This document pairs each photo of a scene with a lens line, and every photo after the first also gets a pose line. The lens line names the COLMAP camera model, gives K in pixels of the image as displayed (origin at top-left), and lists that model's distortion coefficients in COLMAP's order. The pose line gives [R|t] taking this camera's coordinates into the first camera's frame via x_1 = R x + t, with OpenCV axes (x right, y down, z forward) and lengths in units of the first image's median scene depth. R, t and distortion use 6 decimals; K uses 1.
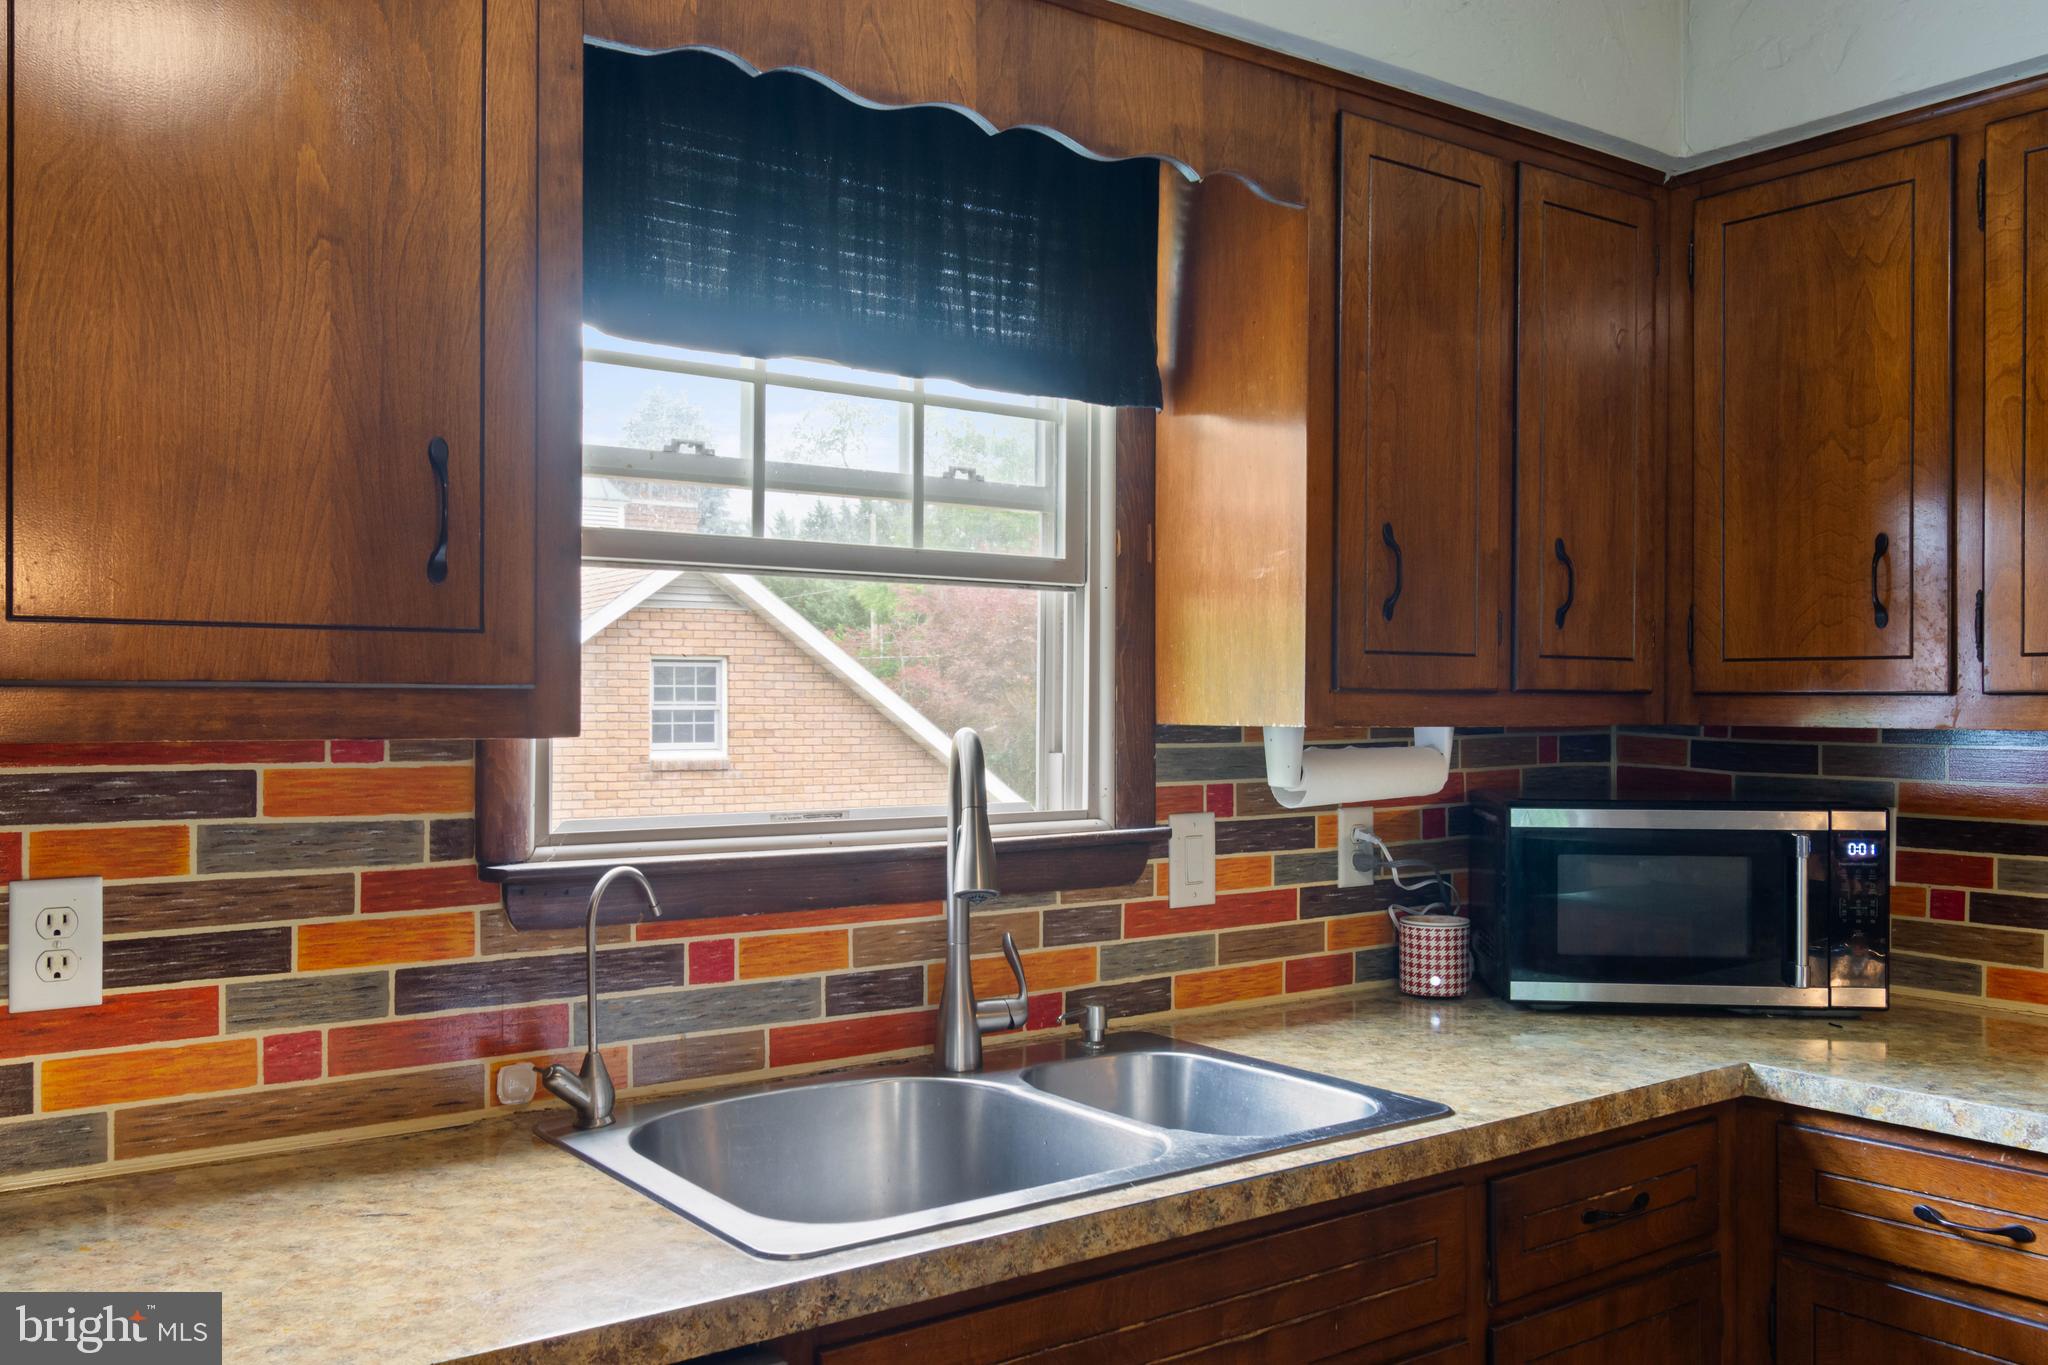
lens RADIAL K [[1718.7, 0, 1032.6], [0, 1718.7, 695.8], [0, 0, 1]] dist [-0.002505, 0.007478]
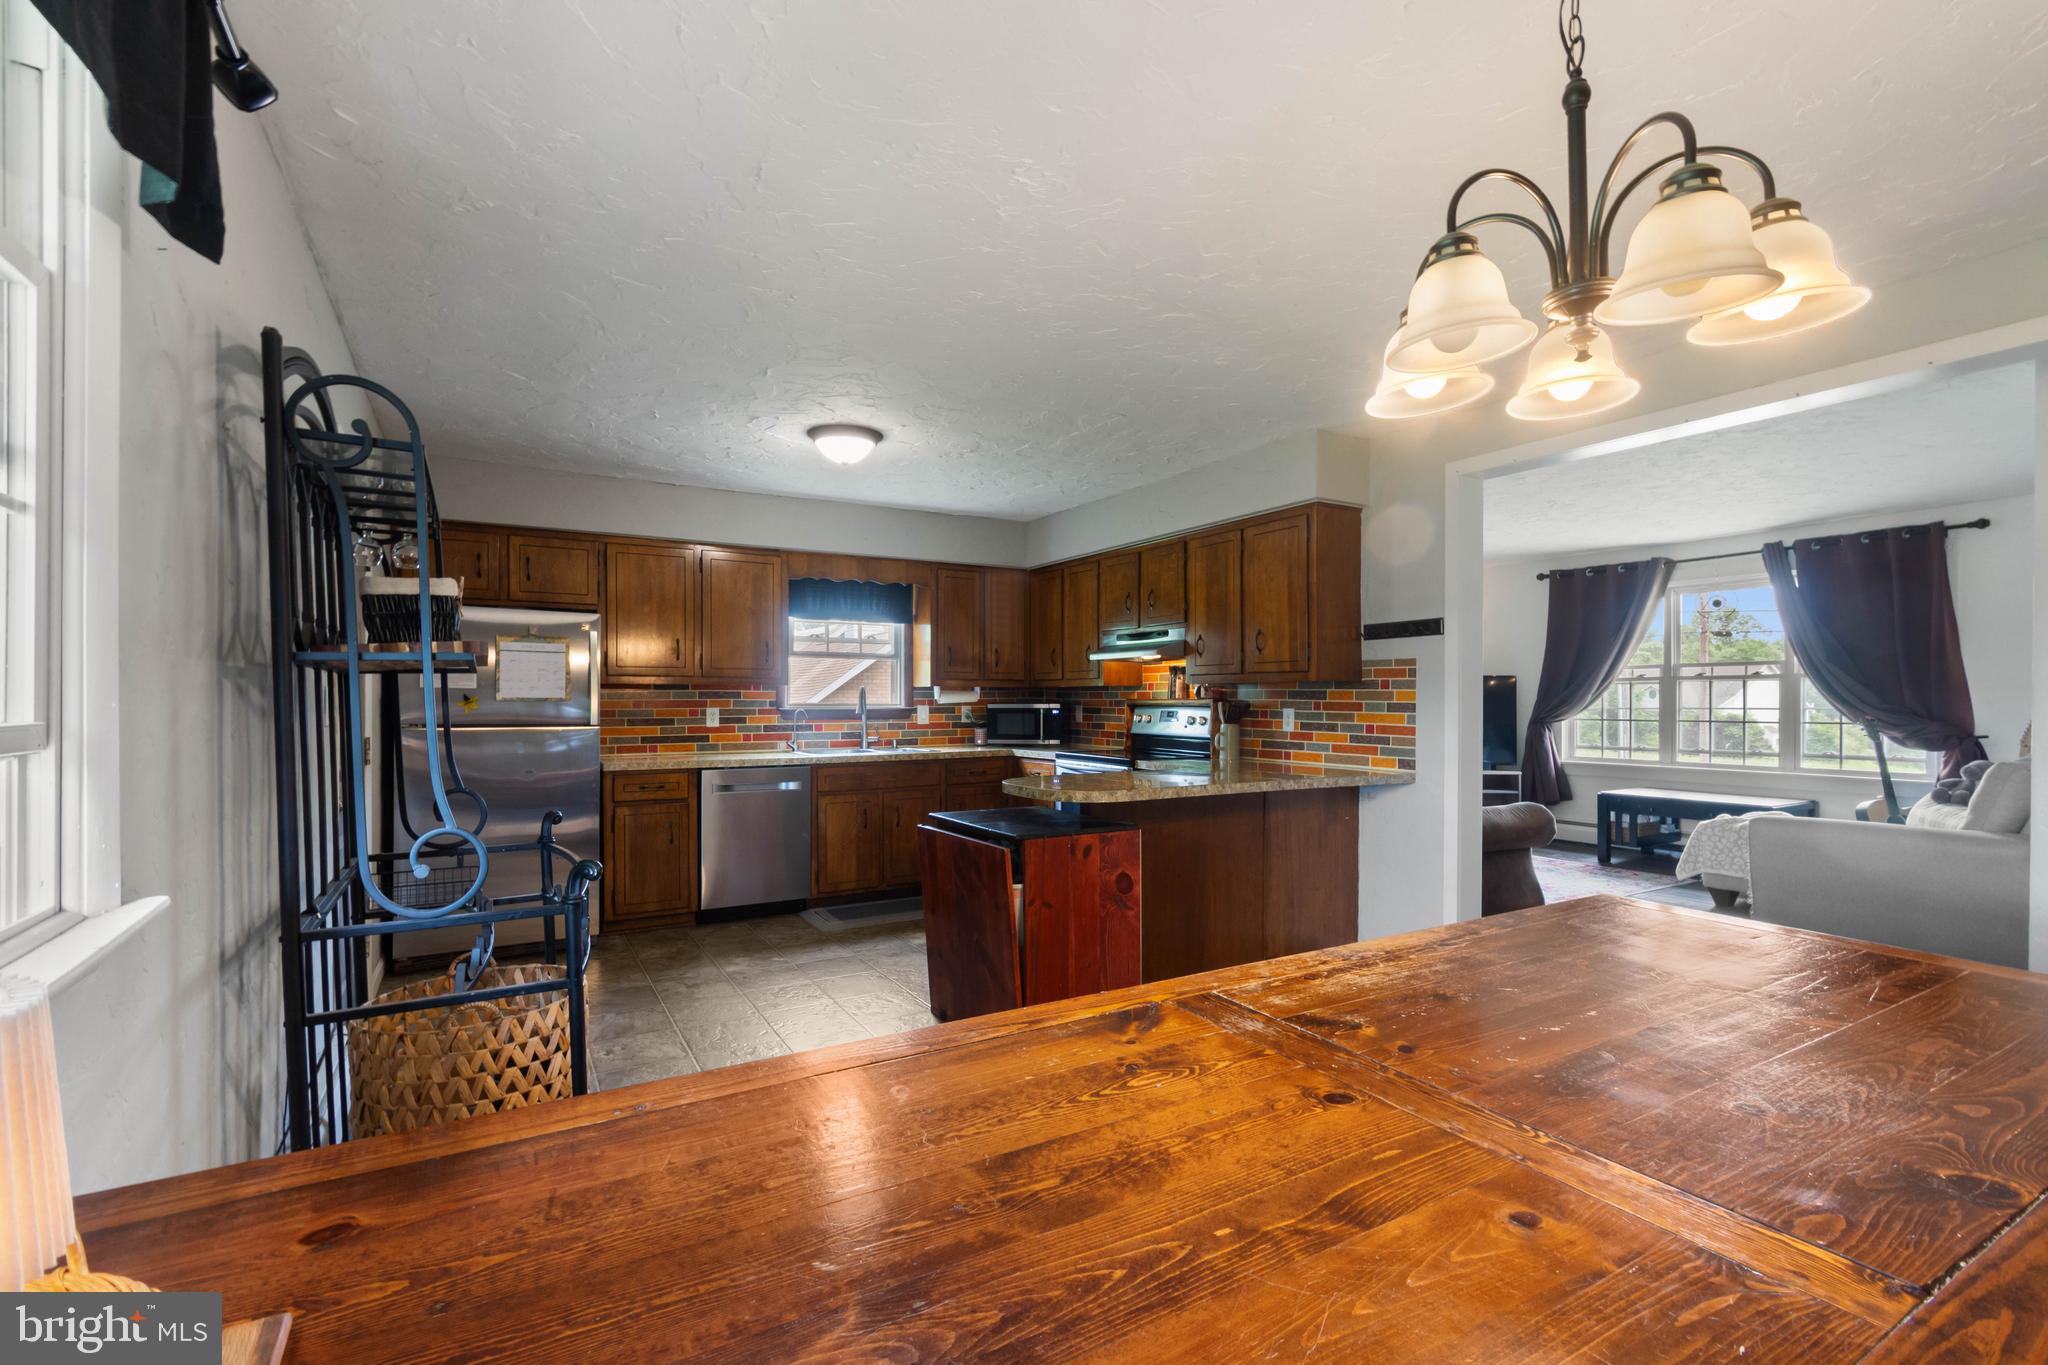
lens RADIAL K [[916.4, 0, 1026.8], [0, 916.4, 709.5], [0, 0, 1]] dist [0.005839, -0.001591]
pose [[0.994456, -0.001001, -0.105148, 0.745355], [0.002354, 0.999916, 0.012753, 0.054435], [0.105126, -0.012929, 0.994375, -1.764917]]
